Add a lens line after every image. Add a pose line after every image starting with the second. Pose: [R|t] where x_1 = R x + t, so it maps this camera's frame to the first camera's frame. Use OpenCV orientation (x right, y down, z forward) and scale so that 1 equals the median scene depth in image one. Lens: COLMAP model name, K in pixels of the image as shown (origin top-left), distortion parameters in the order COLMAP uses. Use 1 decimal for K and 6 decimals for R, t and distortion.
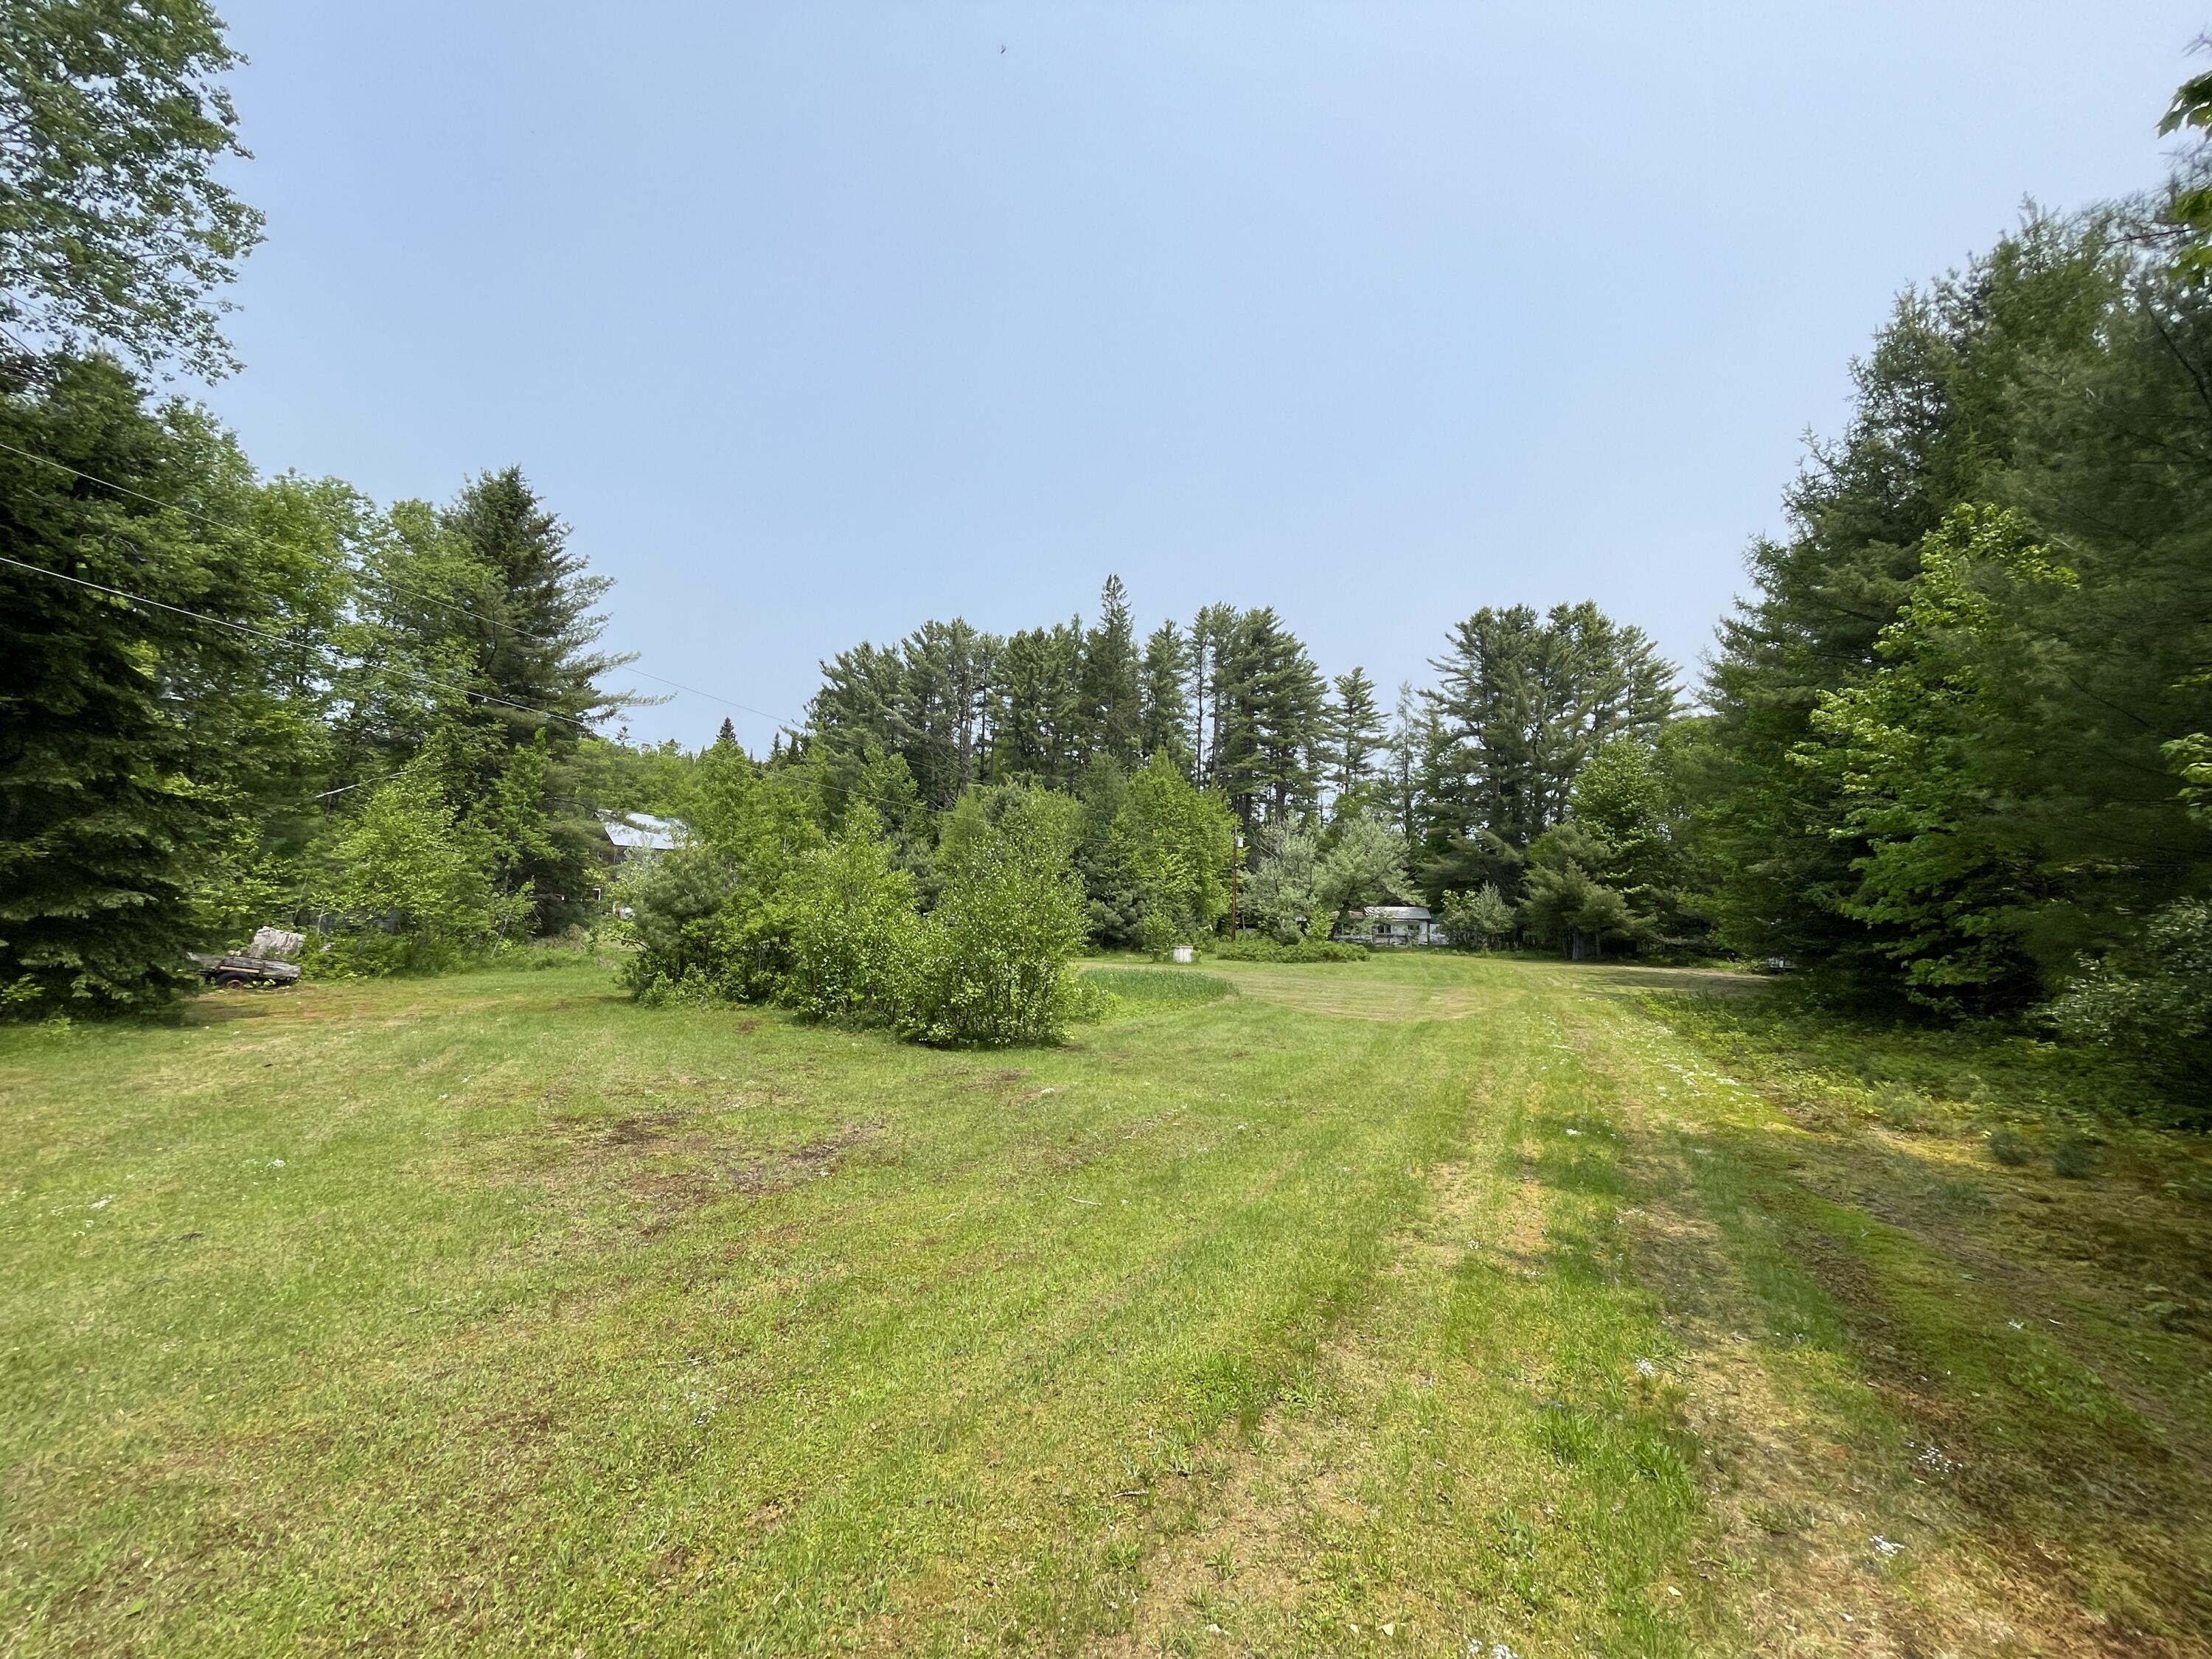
lens RADIAL K [[897.0, 0, 1092.8], [0, 897.0, 841.7], [0, 0, 1]] dist [0.001136, 0.000483]
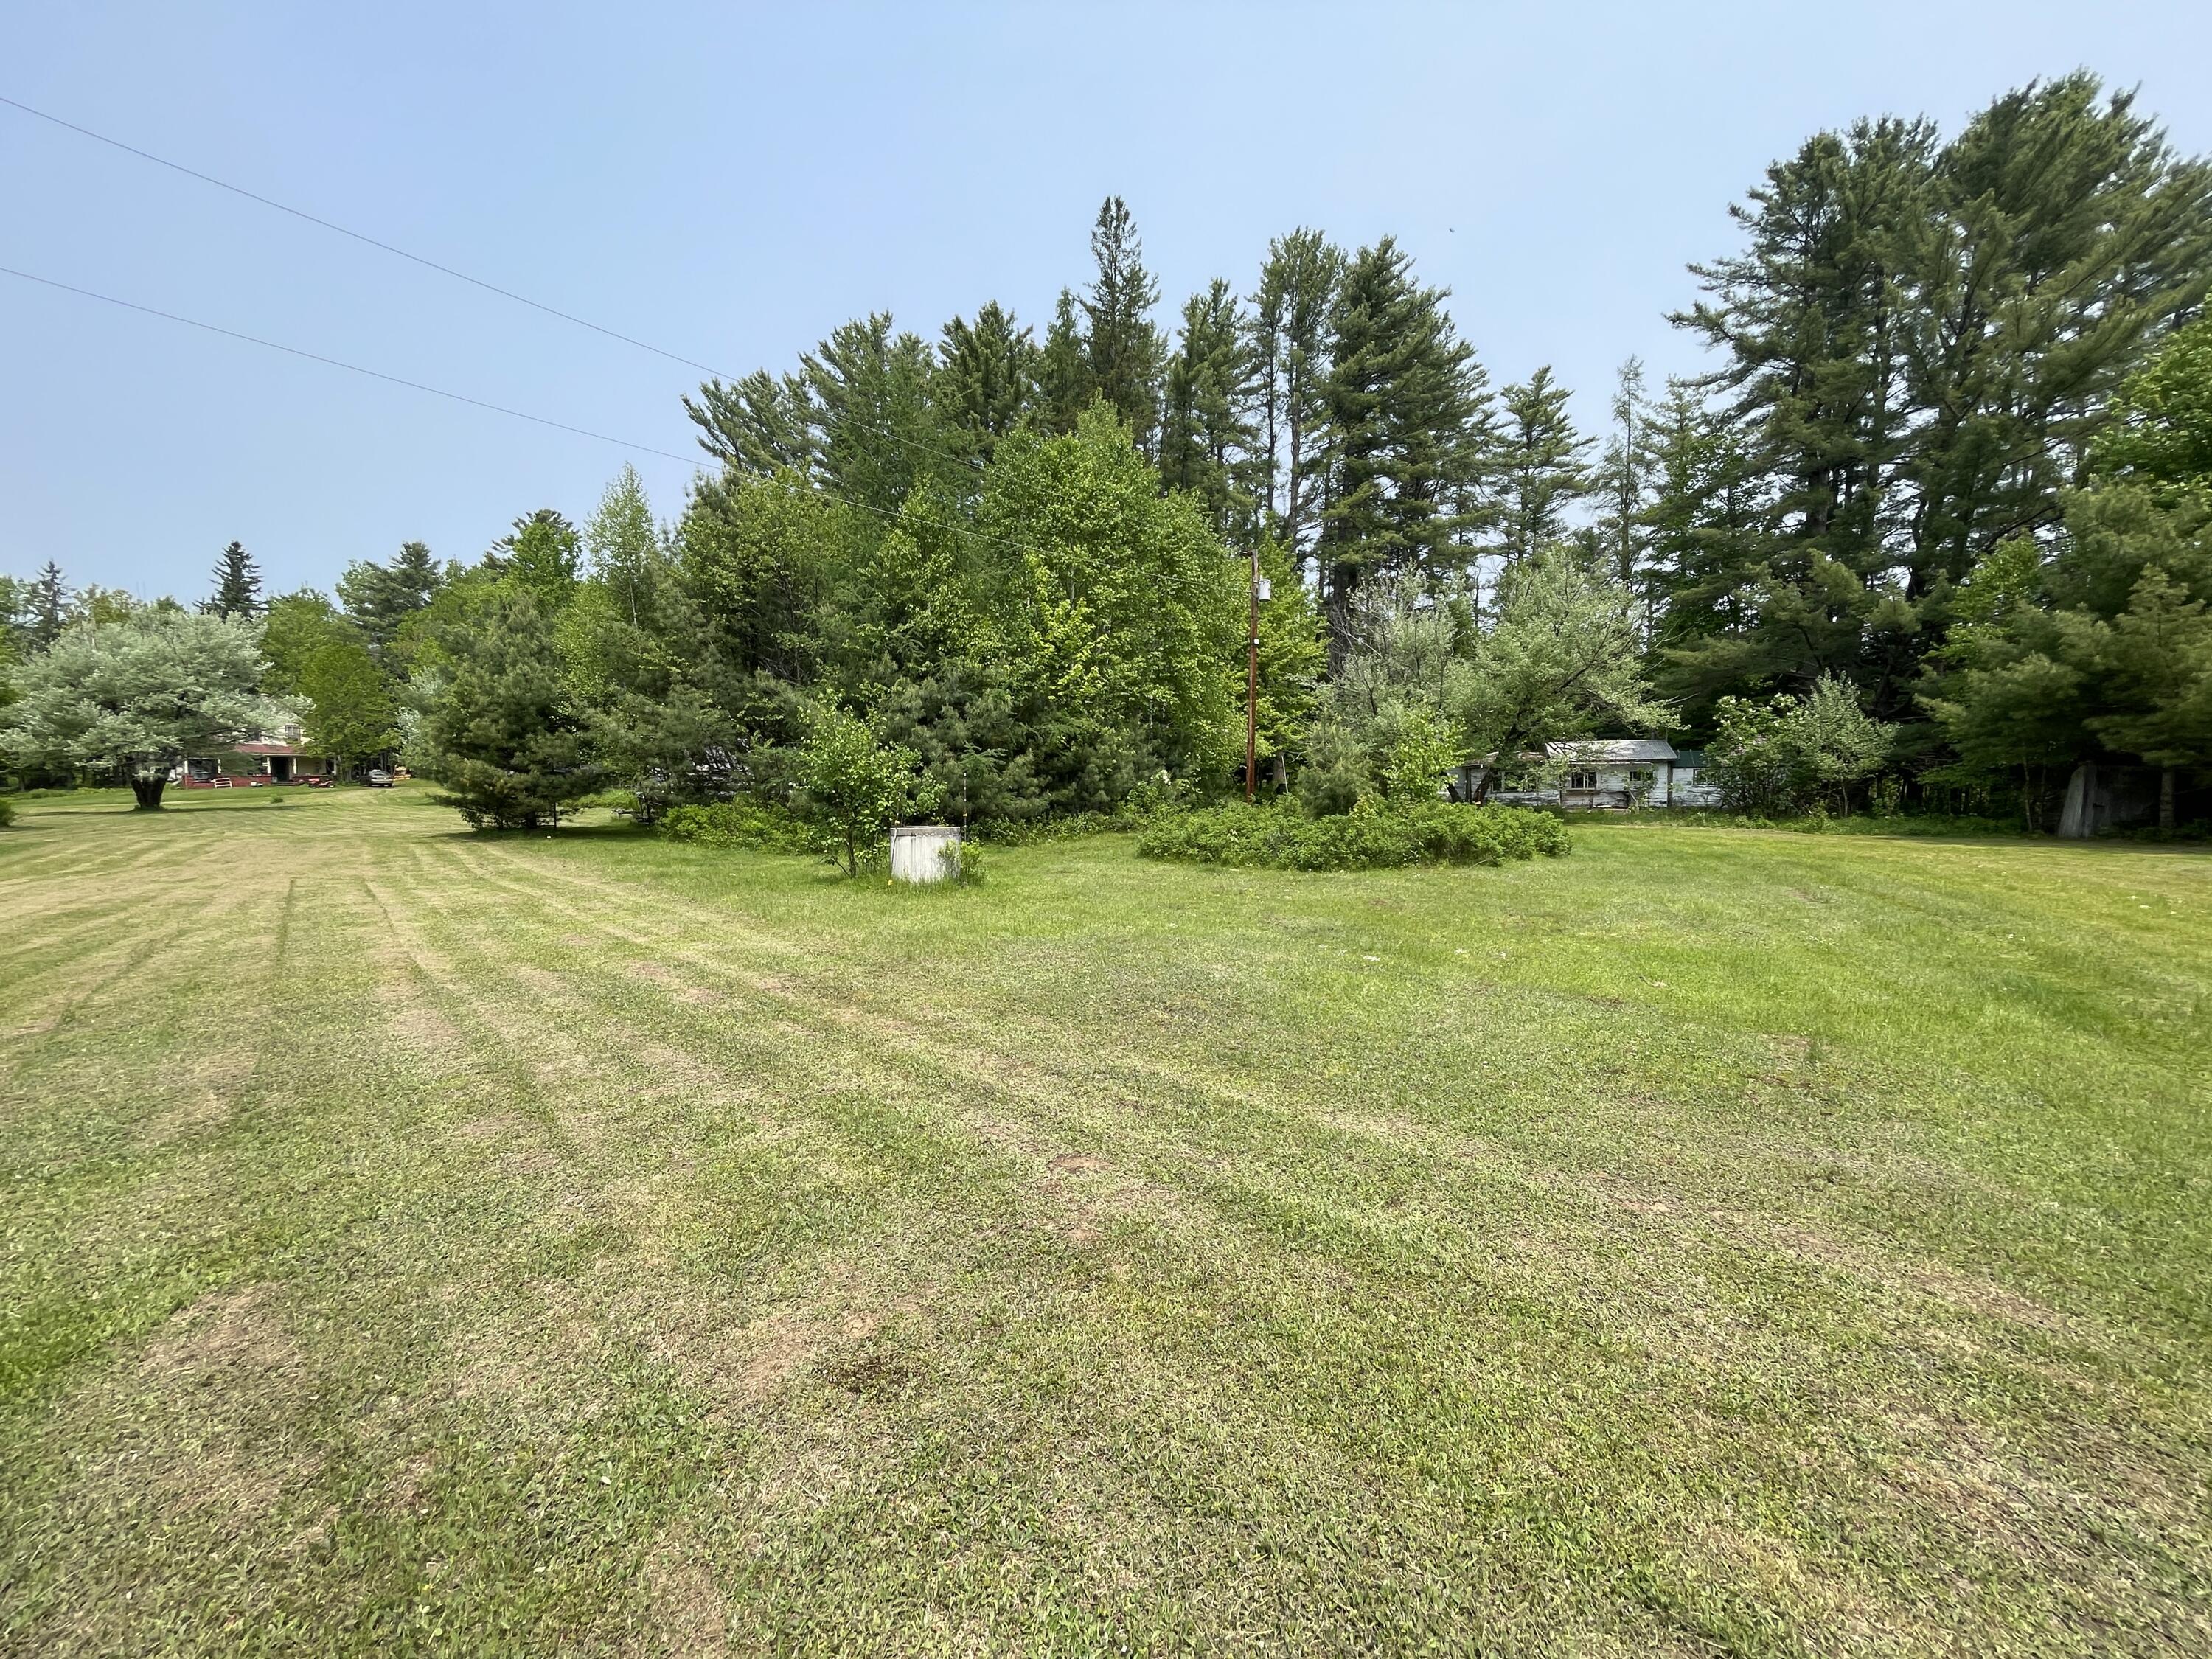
lens RADIAL K [[897.0, 0, 1105.0], [0, 897.0, 837.9], [0, 0, 1]] dist [0.001136, 0.000483]
pose [[0.988038, -0.012961, -0.153663, 0.125026], [0.034450, 0.989830, 0.138020, 0.048610], [0.150311, -0.141663, 0.978437, 0.432250]]
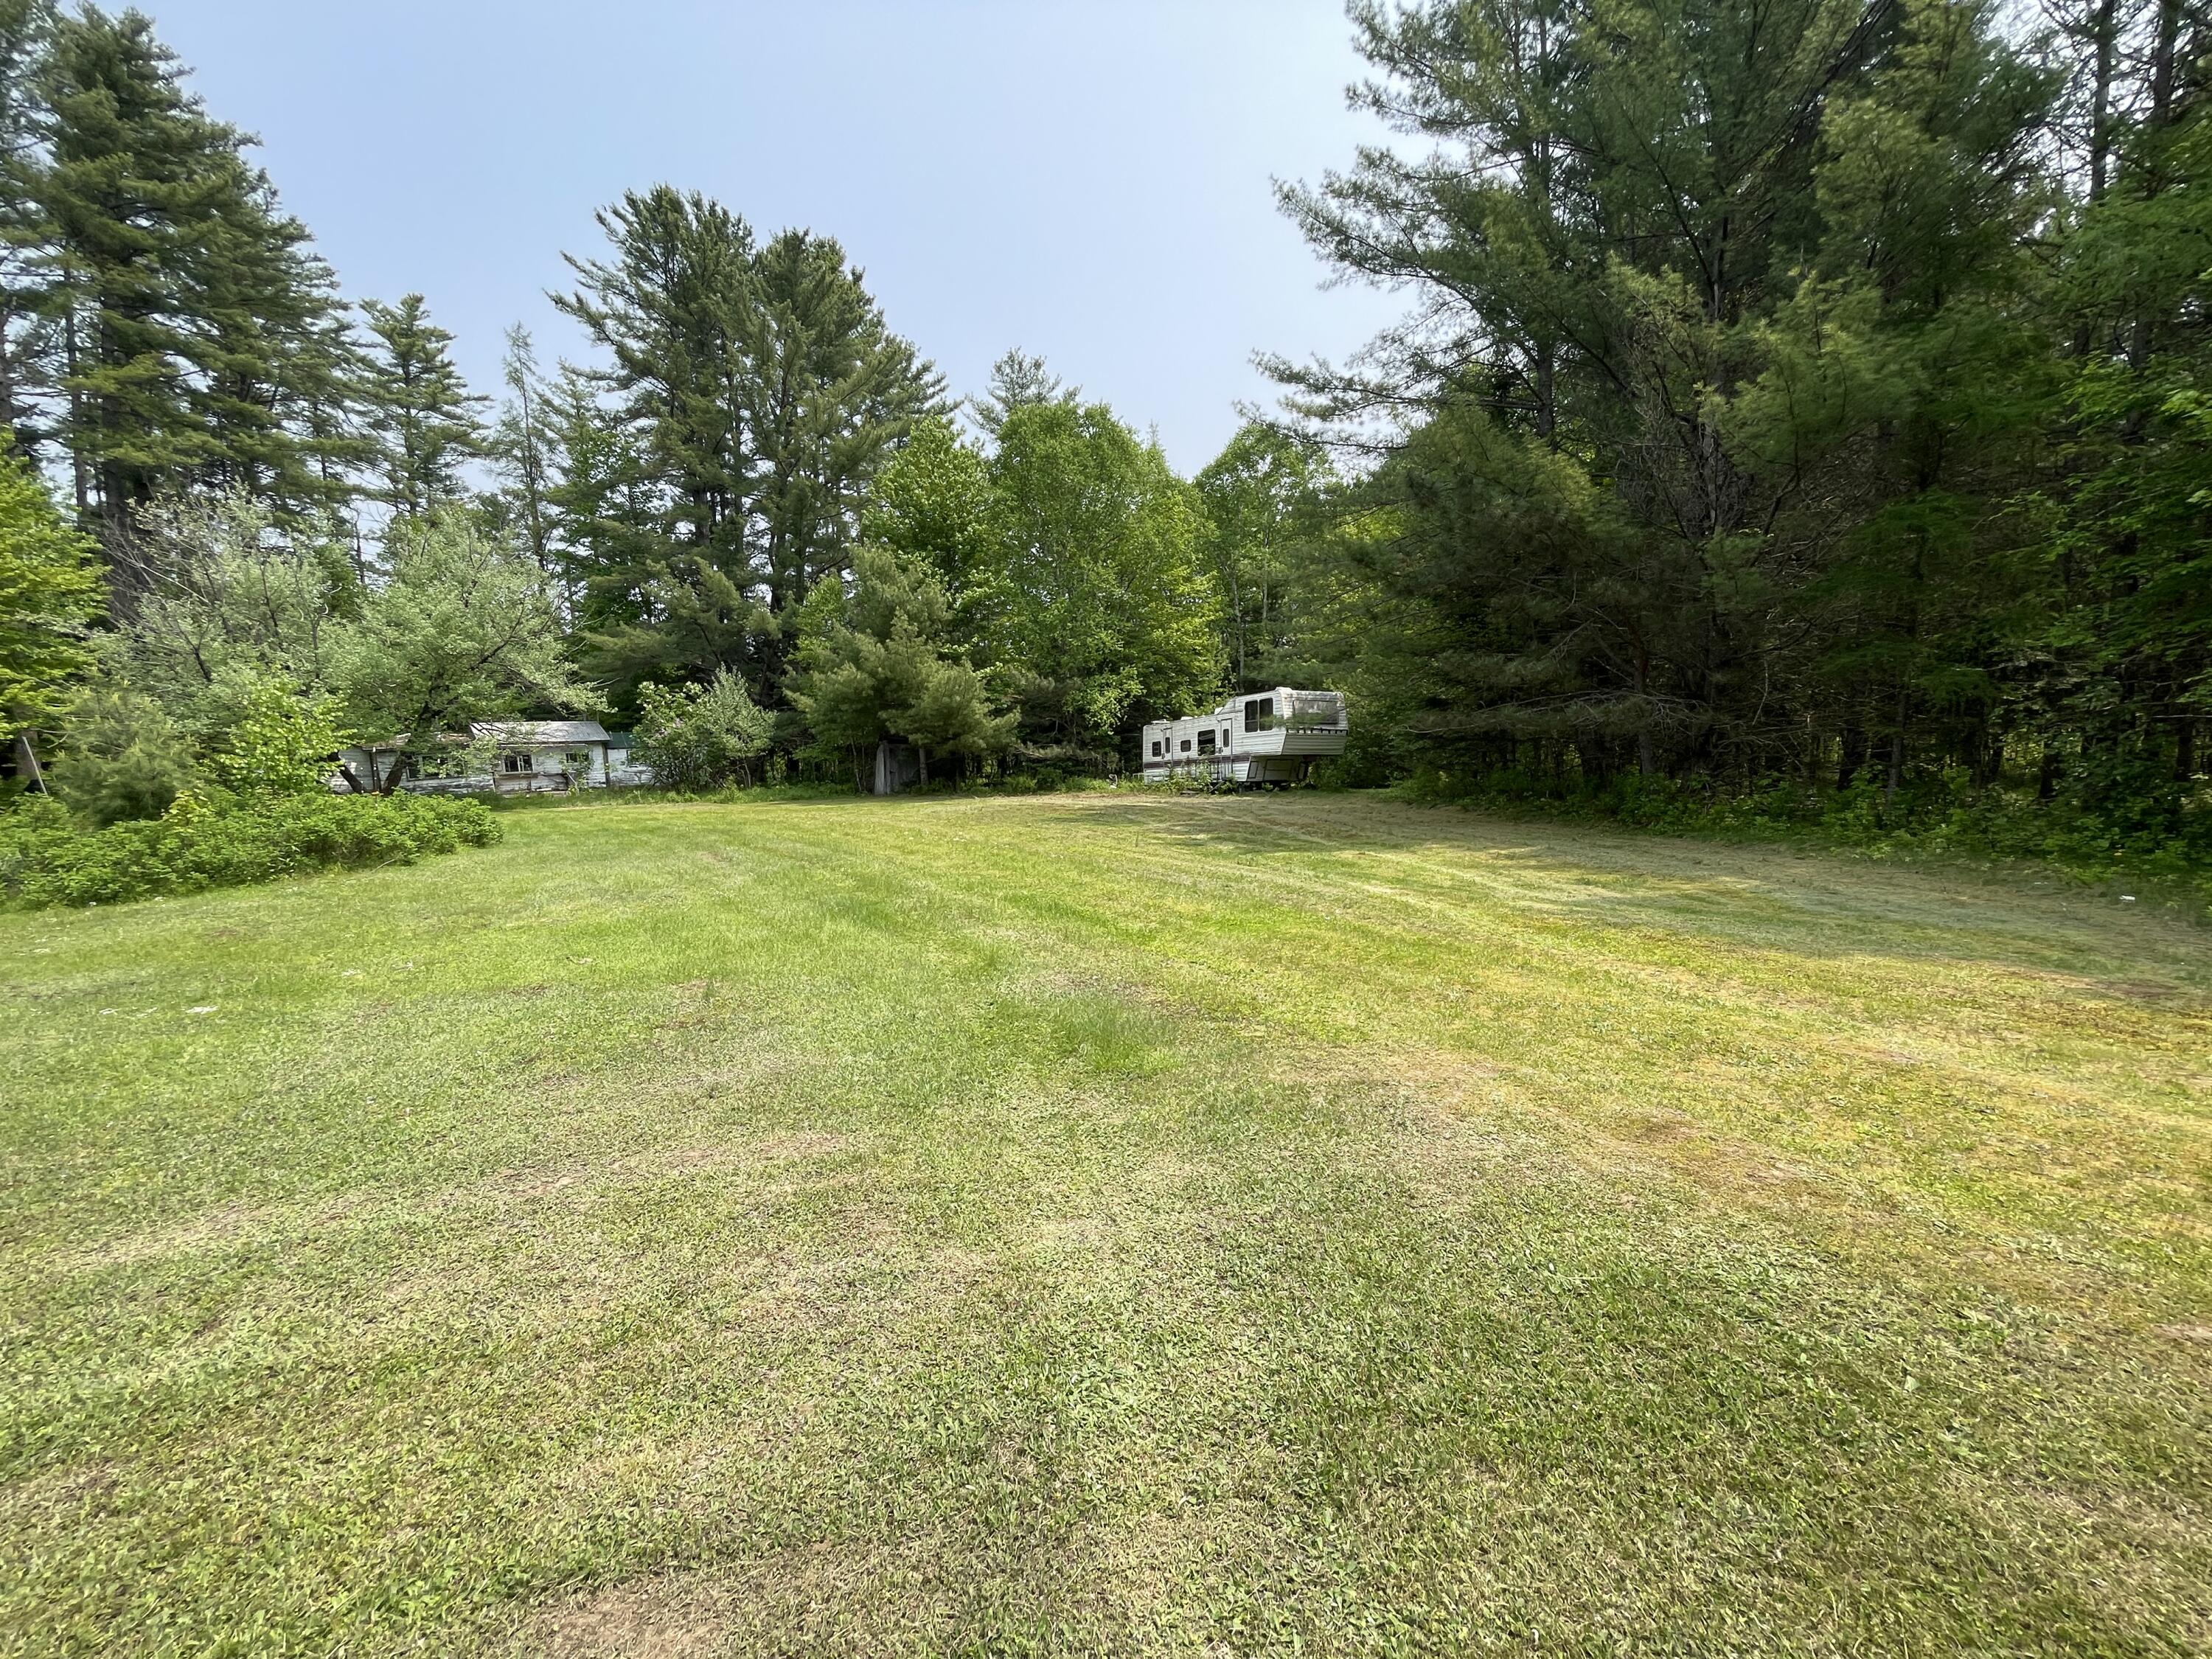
lens RADIAL K [[897.0, 0, 1102.6], [0, 897.0, 837.1], [0, 0, 1]] dist [0.001136, 0.000483]
pose [[0.615956, -0.113879, 0.779507, 0.128812], [-0.023898, 0.986340, 0.162979, 0.048831], [-0.787418, -0.119016, 0.604820, 0.430833]]
